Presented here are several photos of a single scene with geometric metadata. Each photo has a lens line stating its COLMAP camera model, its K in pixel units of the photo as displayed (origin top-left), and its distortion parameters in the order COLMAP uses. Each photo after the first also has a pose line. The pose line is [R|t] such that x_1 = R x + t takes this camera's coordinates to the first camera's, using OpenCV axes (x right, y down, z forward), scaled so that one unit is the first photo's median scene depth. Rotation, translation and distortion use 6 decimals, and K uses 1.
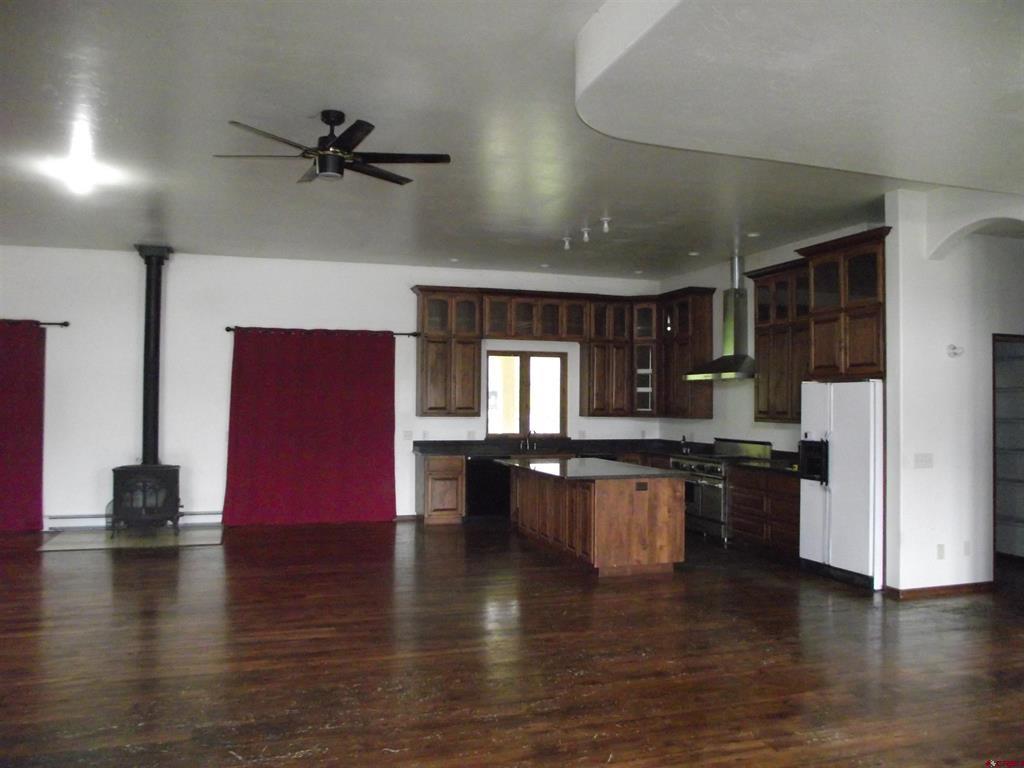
lens RADIAL K [[808.5, 0, 513.1], [0, 808.5, 378.5], [0, 0, 1]] dist [-0.088559, 0.068211]
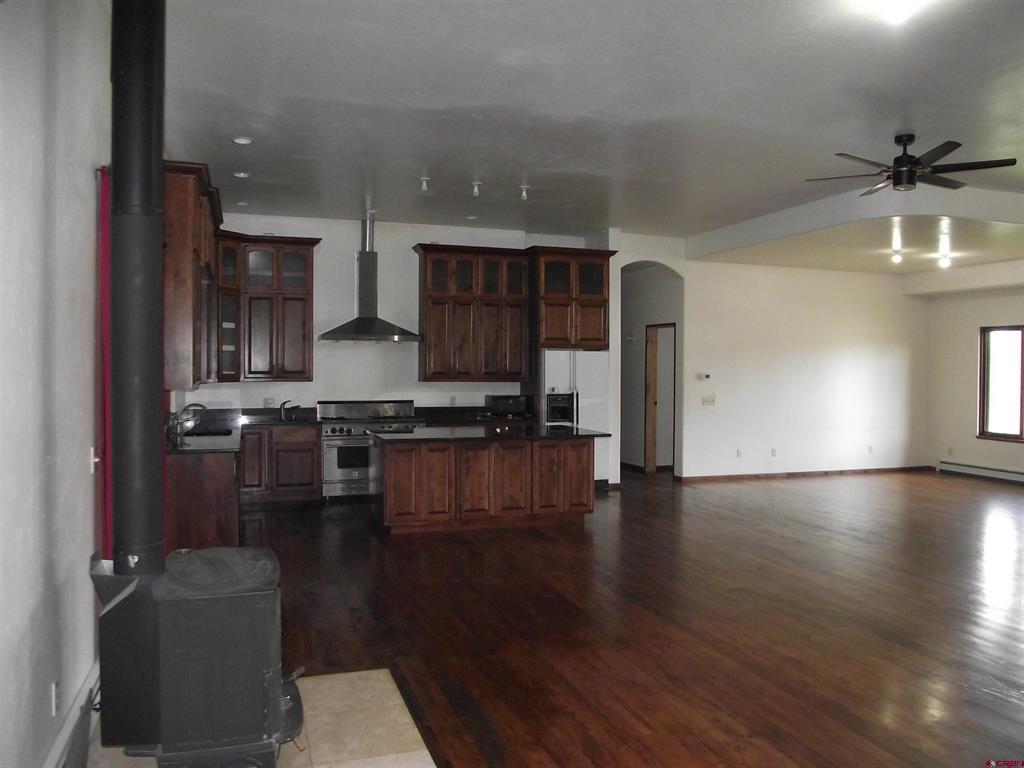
lens RADIAL K [[808.5, 0, 513.1], [0, 808.5, 378.5], [0, 0, 1]] dist [-0.088559, 0.068211]
pose [[-0.011101, -0.023676, 0.999658, -0.976871], [-0.035881, 0.999085, 0.023264, 0.023459], [-0.999294, -0.035610, -0.011940, 1.083054]]
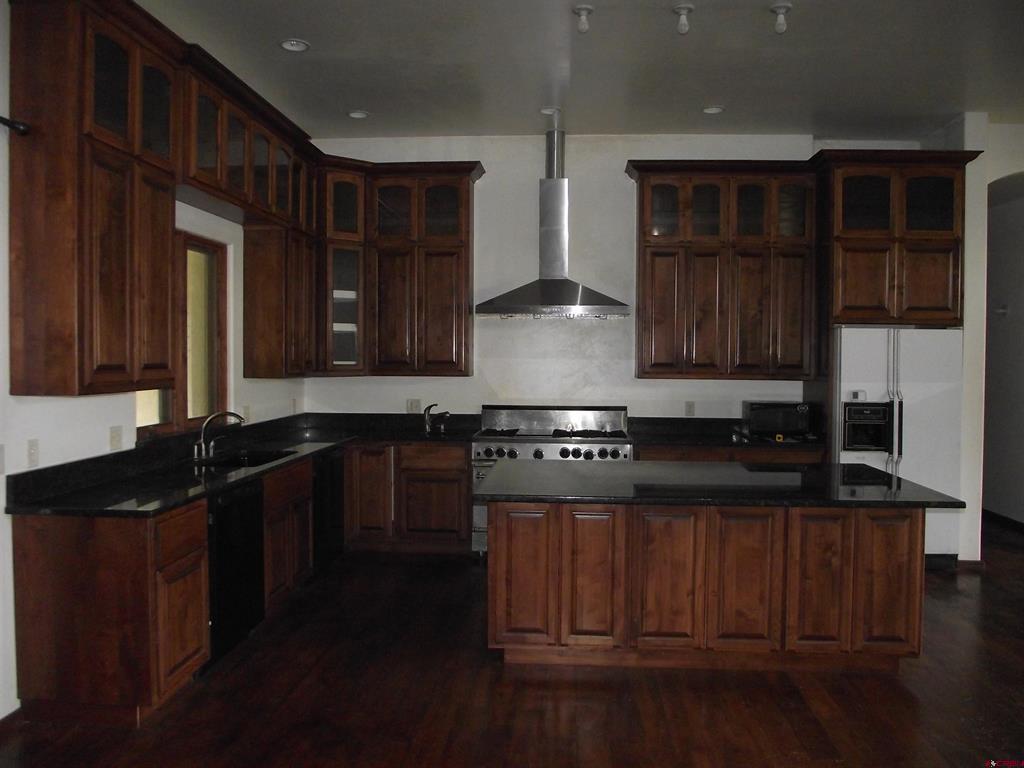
lens RADIAL K [[808.5, 0, 513.1], [0, 808.5, 378.5], [0, 0, 1]] dist [-0.088559, 0.068211]
pose [[0.378498, -0.033889, 0.924982, -0.471984], [-0.031801, 0.998263, 0.049587, 0.027083], [-0.925056, -0.048184, 0.376763, 1.016458]]
